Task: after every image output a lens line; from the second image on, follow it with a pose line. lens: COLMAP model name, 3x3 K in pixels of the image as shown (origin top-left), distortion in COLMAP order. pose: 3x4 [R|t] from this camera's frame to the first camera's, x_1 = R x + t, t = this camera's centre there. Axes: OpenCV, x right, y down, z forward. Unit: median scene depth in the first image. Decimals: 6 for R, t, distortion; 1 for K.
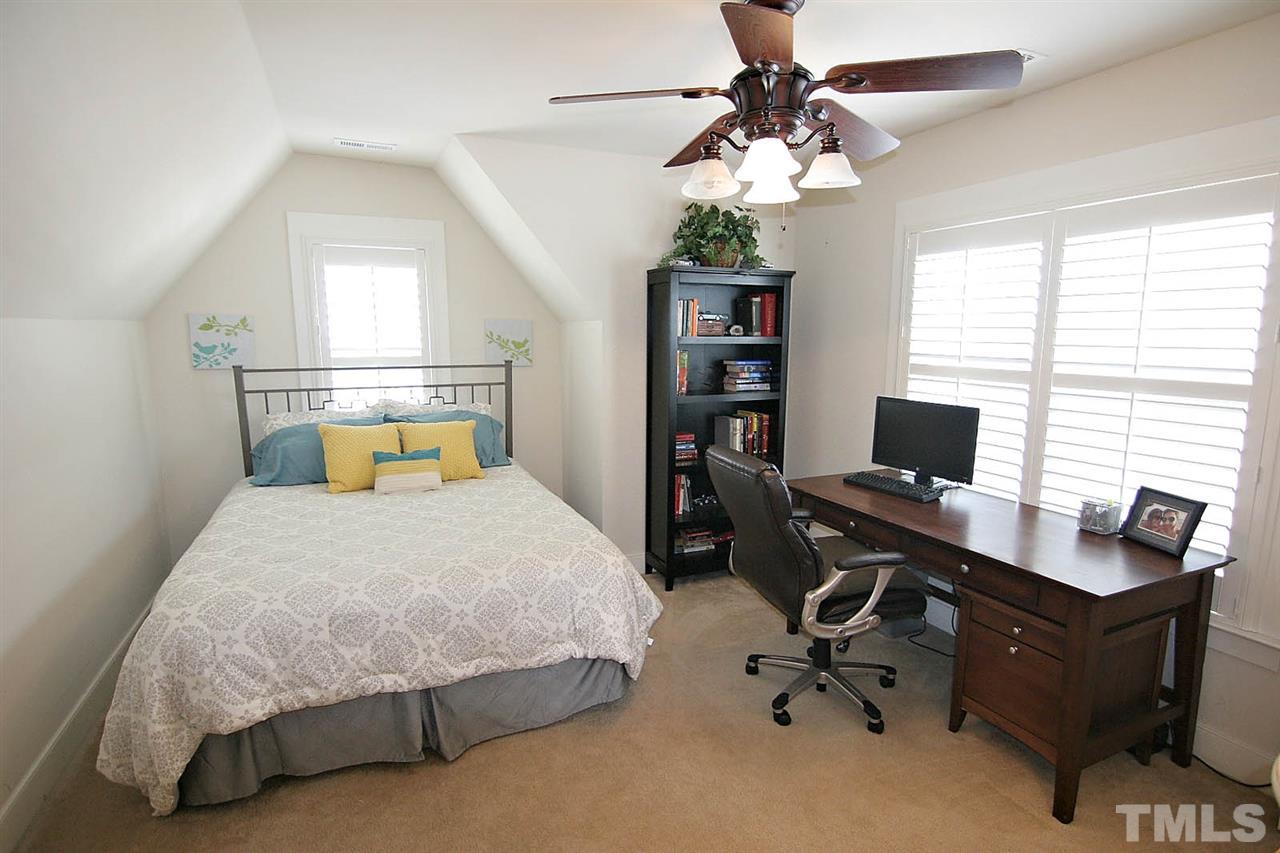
lens RADIAL K [[647.3, 0, 645.1], [0, 647.3, 427.8], [0, 0, 1]] dist [-0.005651, -0.010600]
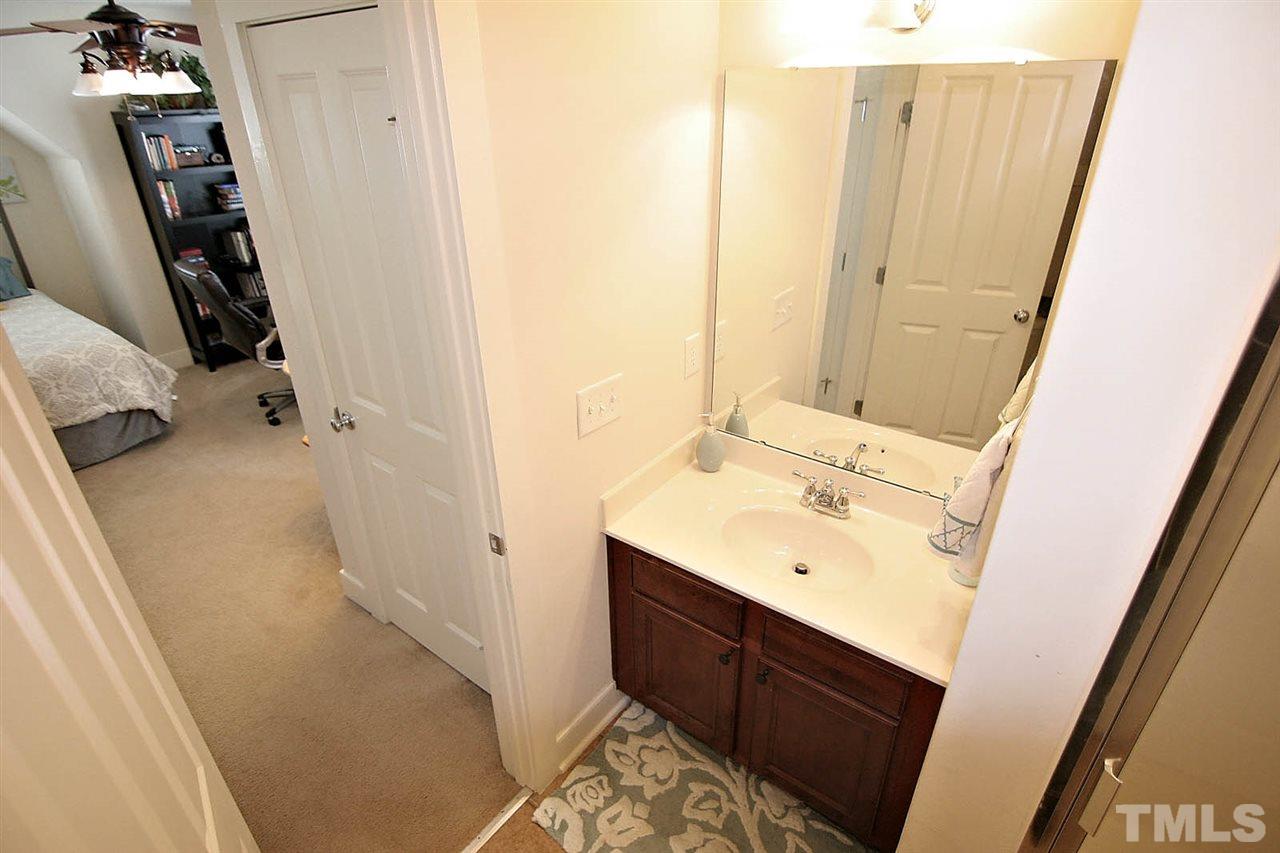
lens RADIAL K [[647.3, 0, 637.6], [0, 647.3, 431.2], [0, 0, 1]] dist [-0.005651, -0.010600]
pose [[0.874497, -0.231083, 0.426445, 0.319611], [0.082019, 0.937004, 0.339552, -0.021427], [-0.478045, -0.261961, 0.838361, -0.877004]]
